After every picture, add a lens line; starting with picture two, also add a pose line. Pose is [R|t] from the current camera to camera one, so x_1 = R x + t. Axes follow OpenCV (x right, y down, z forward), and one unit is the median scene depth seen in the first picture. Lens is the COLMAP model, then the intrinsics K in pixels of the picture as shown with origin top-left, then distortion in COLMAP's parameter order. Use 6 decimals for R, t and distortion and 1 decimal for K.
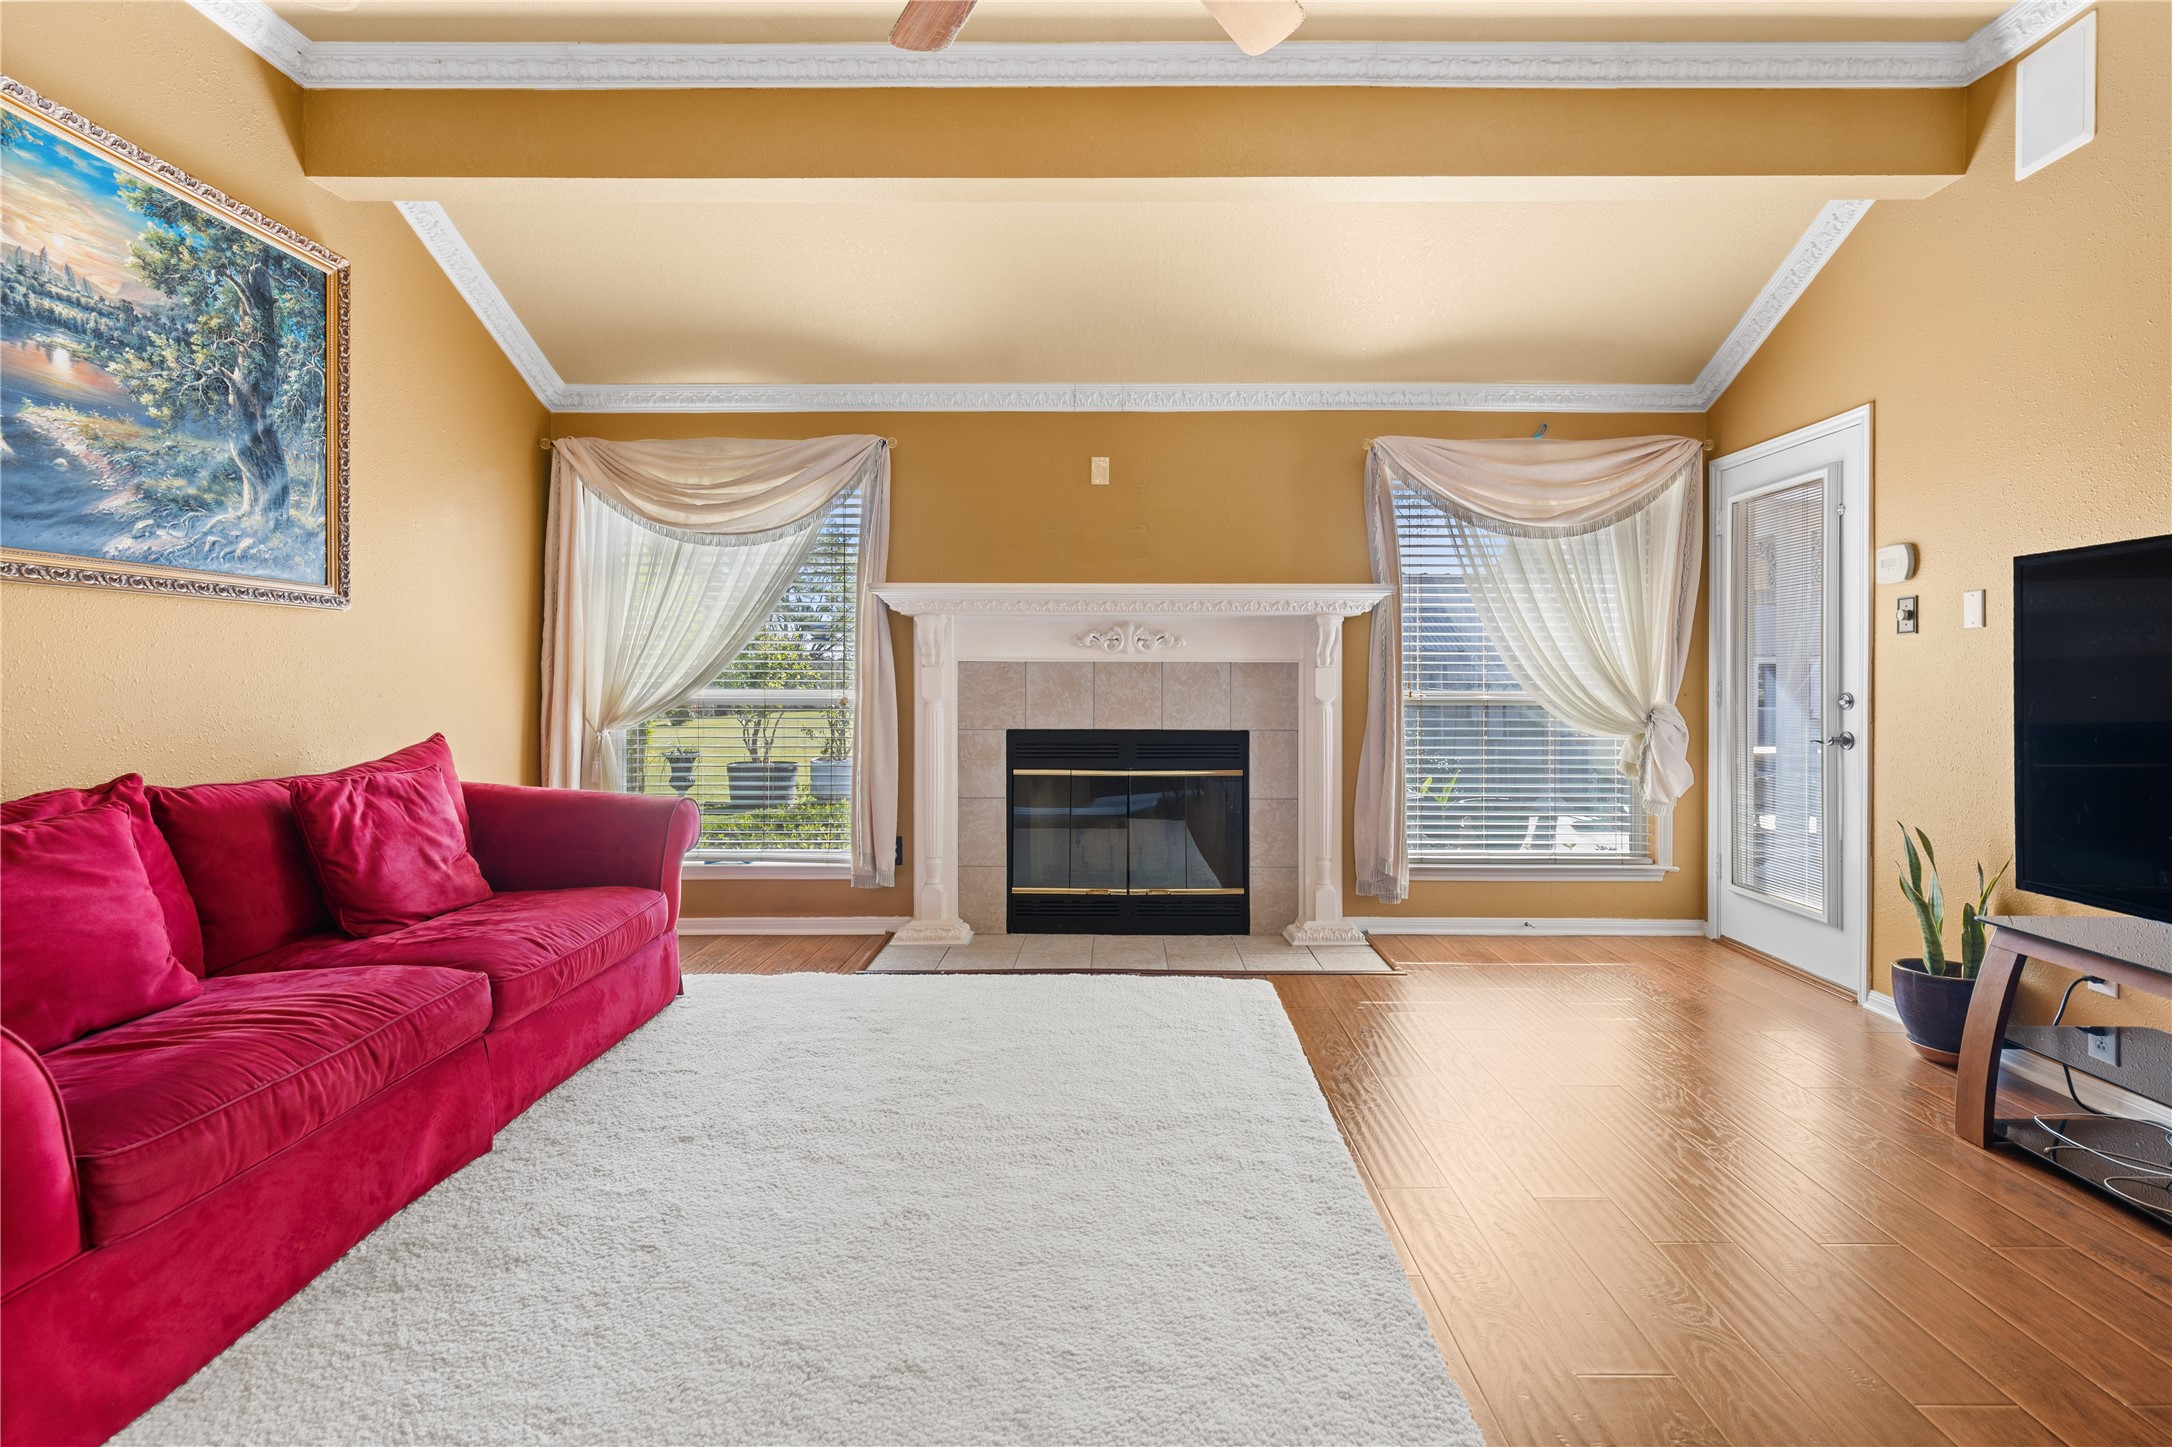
lens RADIAL K [[986.7, 0, 1122.6], [0, 986.7, 681.5], [0, 0, 1]] dist [0.001390, 0.000835]
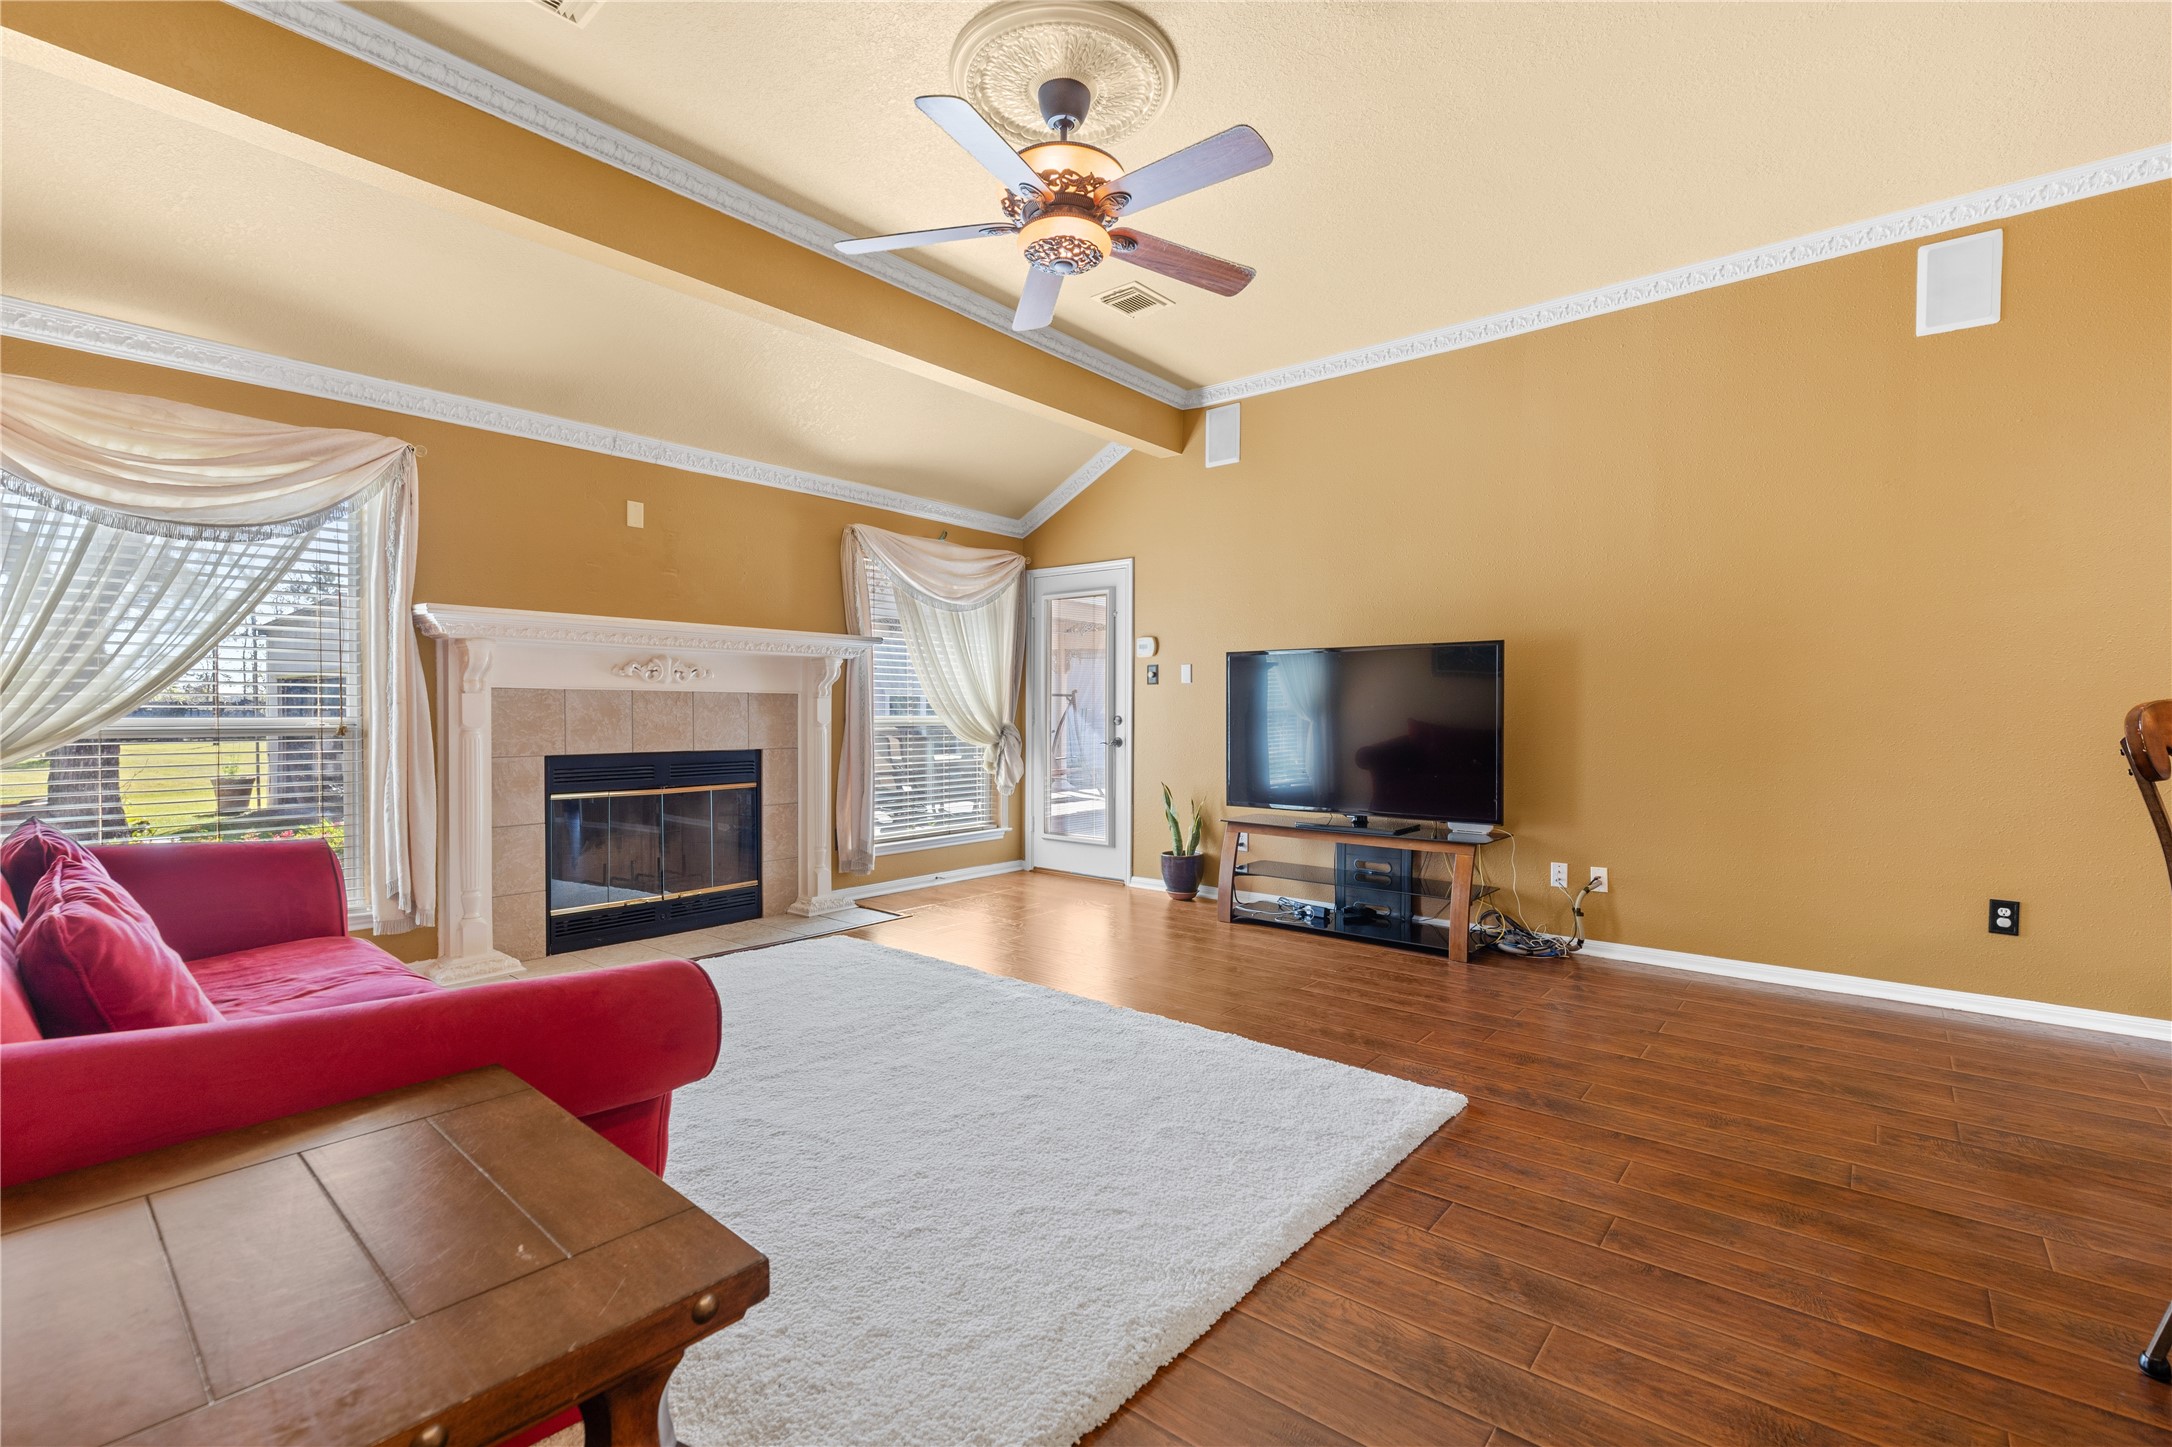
lens RADIAL K [[986.7, 0, 1086.7], [0, 986.7, 715.4], [0, 0, 1]] dist [0.001390, 0.000835]
pose [[0.631834, -0.003959, 0.775094, -0.561851], [-0.002354, 0.999973, 0.007026, -0.001390], [-0.775100, -0.006264, 0.631807, -0.073928]]
